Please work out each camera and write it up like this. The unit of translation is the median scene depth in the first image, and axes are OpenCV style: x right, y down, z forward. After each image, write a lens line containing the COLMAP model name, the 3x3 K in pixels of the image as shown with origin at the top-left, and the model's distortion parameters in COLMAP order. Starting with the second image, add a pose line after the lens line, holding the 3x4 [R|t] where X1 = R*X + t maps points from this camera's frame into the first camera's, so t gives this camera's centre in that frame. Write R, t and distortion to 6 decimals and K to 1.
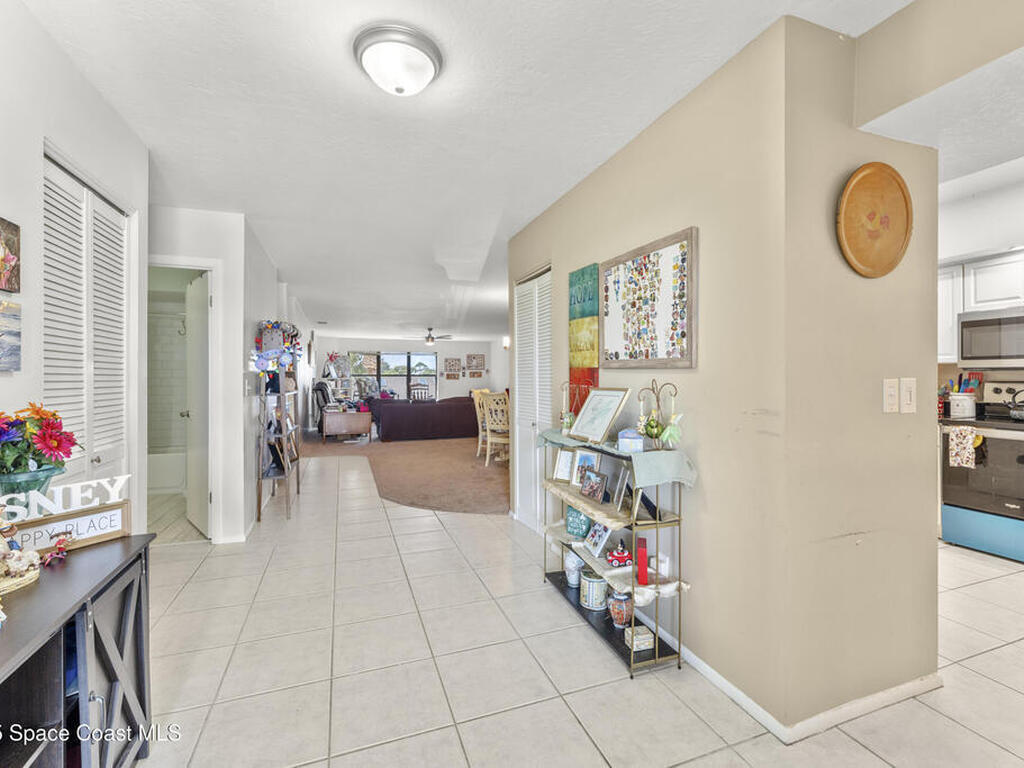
lens RADIAL K [[461.2, 0, 506.9], [0, 461.2, 376.9], [0, 0, 1]] dist [-0.001445, -0.000139]
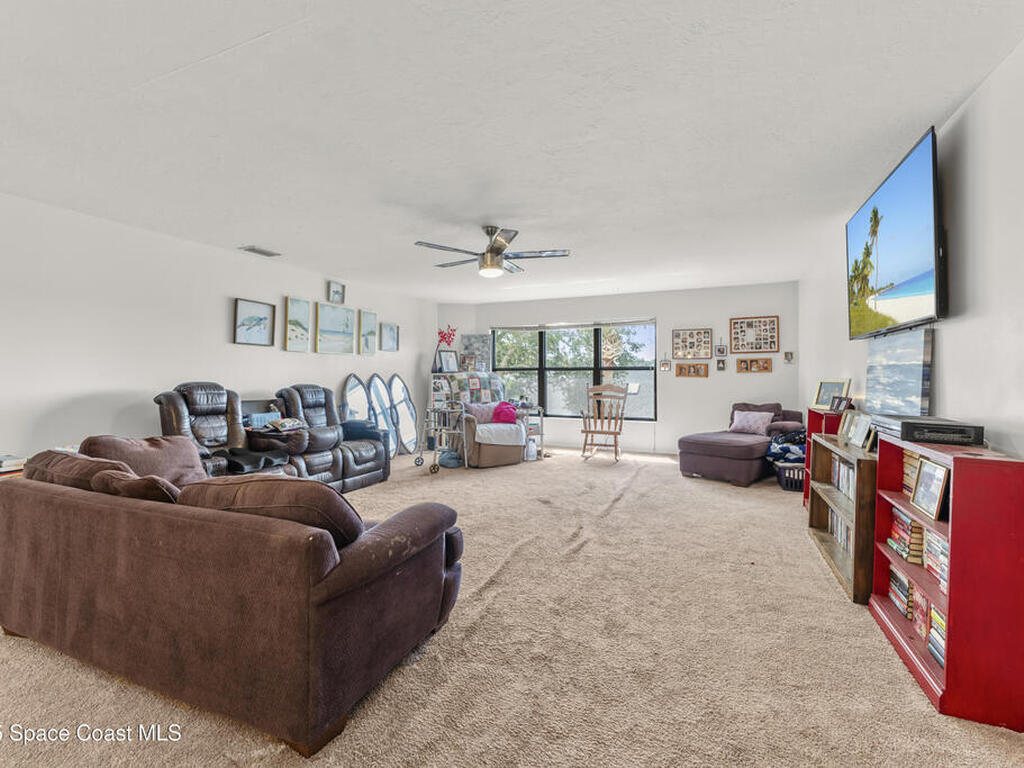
lens RADIAL K [[461.2, 0, 506.9], [0, 461.2, 376.9], [0, 0, 1]] dist [-0.001445, -0.000139]
pose [[0.720337, 0.005158, -0.693605, 0.235659], [0.001466, 0.999959, 0.008959, 0.004647], [0.693622, -0.007470, 0.720300, 2.291546]]
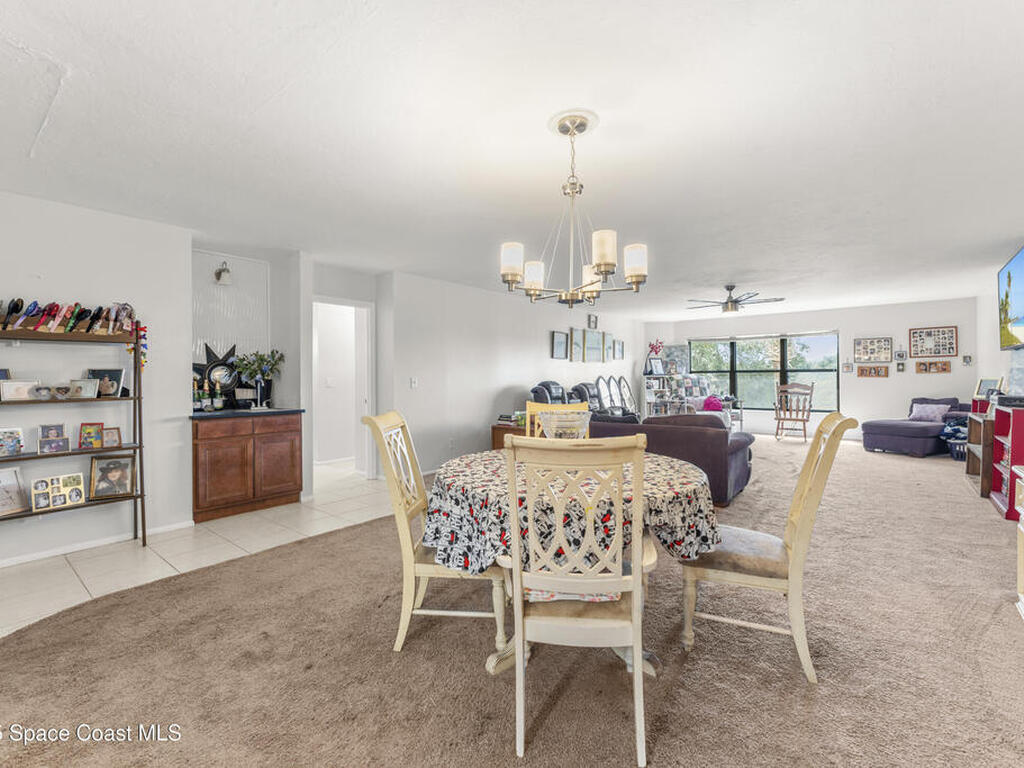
lens RADIAL K [[467.0, 0, 506.2], [0, 467.0, 381.3], [0, 0, 1]] dist [-0.000499, 0.000388]
pose [[0.503585, 0.005223, -0.863930, 0.556587], [0.007784, 0.999914, 0.010583, 0.004729], [0.863910, -0.012054, 0.503501, 1.443189]]
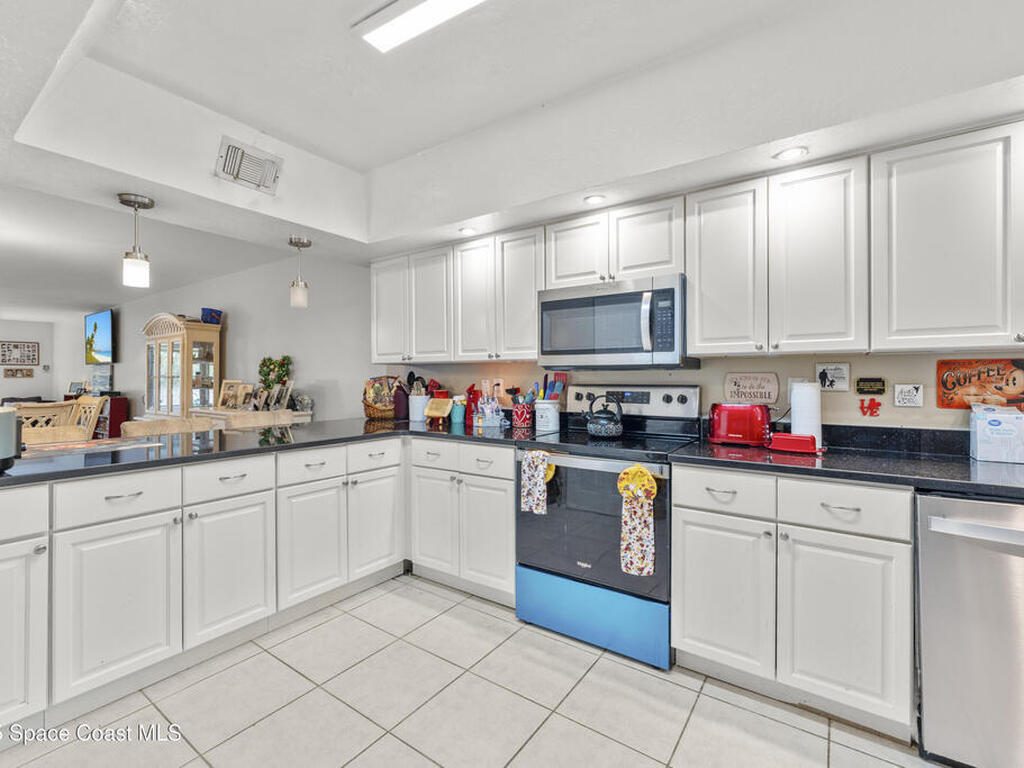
lens RADIAL K [[467.0, 0, 506.2], [0, 467.0, 381.3], [0, 0, 1]] dist [-0.000499, 0.000388]
pose [[0.823285, 0.002018, 0.567624, 0.486265], [-0.005051, 0.999980, 0.003772, 0.001575], [-0.567606, -0.005973, 0.823279, 0.395160]]
